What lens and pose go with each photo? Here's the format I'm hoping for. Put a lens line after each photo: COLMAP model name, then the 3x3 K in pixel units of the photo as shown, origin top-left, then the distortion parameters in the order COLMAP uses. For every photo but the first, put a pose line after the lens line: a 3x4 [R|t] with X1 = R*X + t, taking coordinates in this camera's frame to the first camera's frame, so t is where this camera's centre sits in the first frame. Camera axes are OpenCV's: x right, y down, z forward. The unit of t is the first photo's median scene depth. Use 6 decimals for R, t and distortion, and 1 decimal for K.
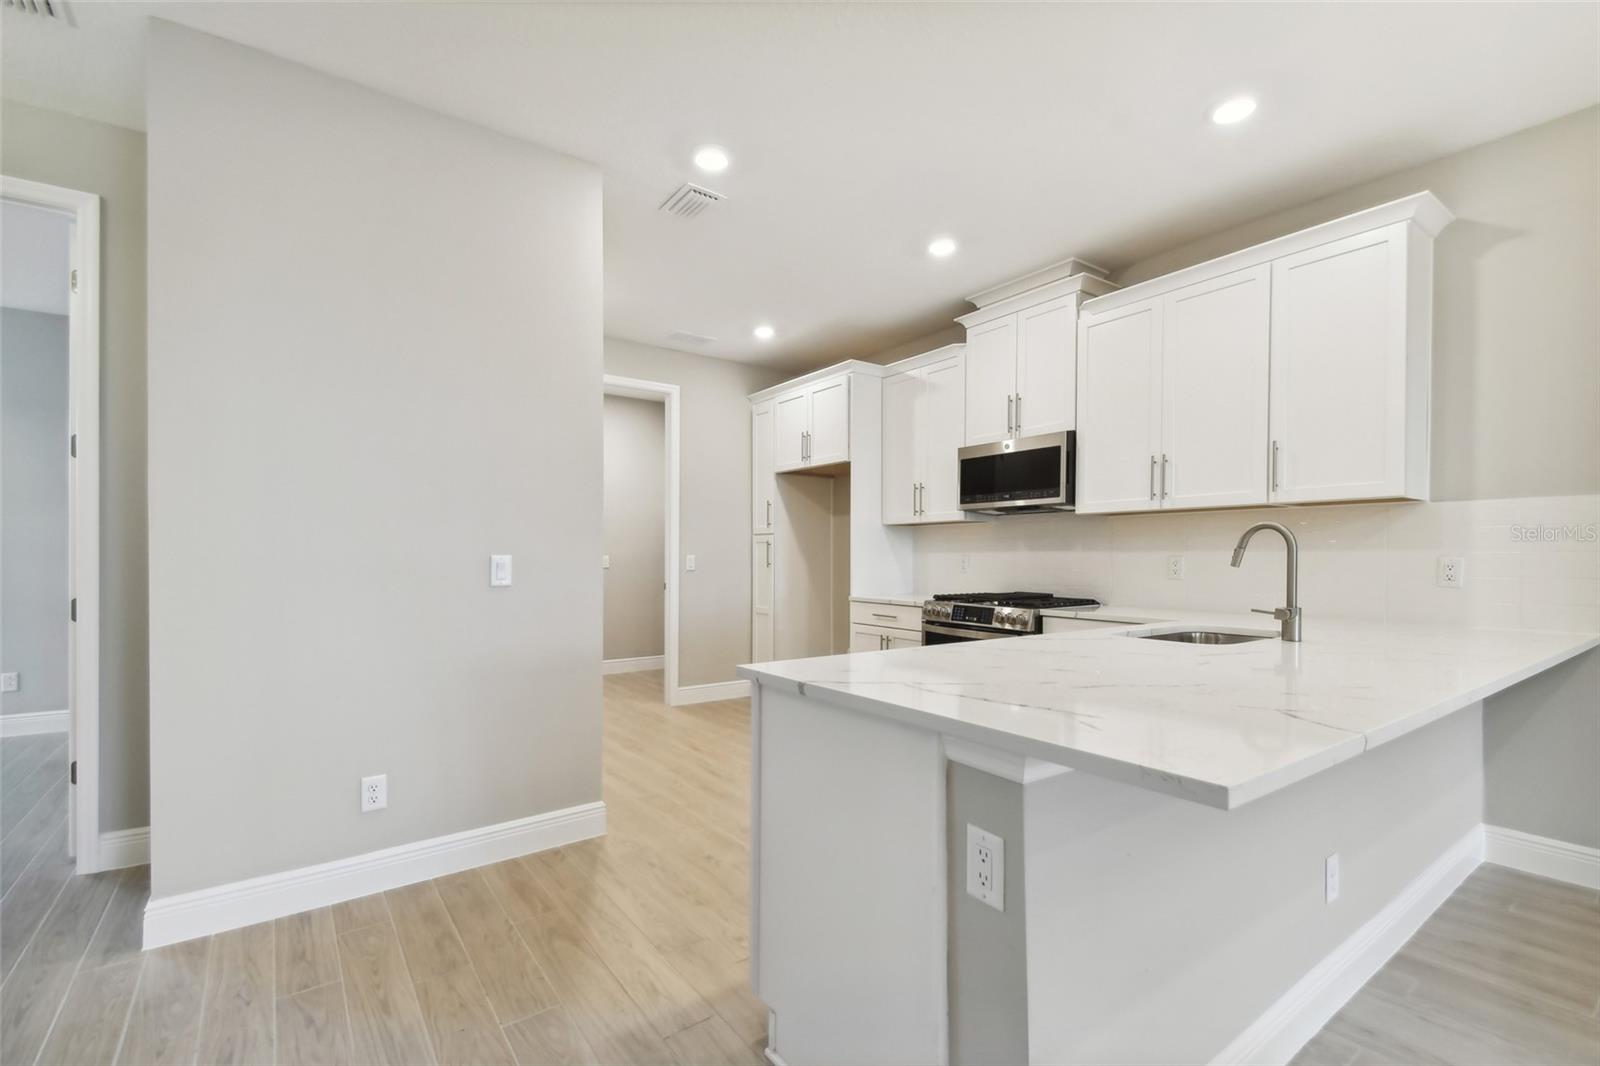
lens RADIAL K [[676.7, 0, 794.0], [0, 676.7, 568.7], [0, 0, 1]] dist [0.000182, -0.000066]
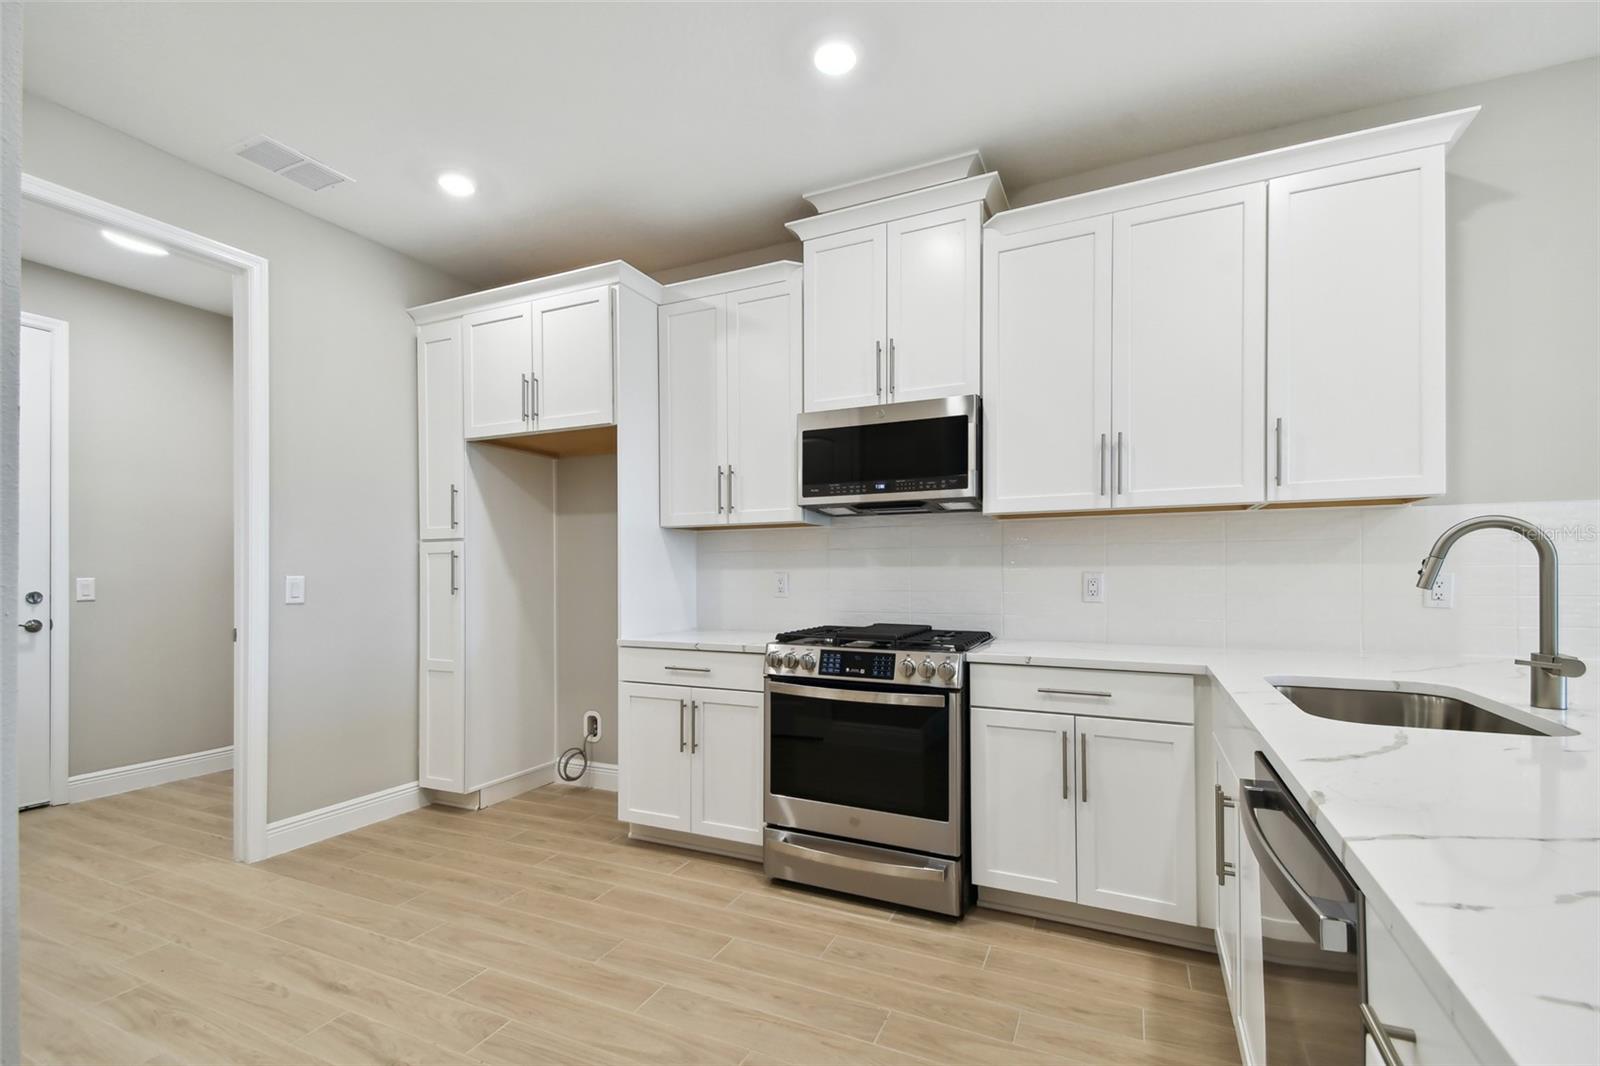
lens RADIAL K [[705.8, 0, 789.7], [0, 705.8, 570.2], [0, 0, 1]] dist [0.030430, -0.000324]
pose [[0.877605, -0.005208, 0.479356, -0.106665], [0.015908, 0.999707, -0.018263, -0.010008], [-0.479121, 0.023653, 0.877430, 0.402184]]
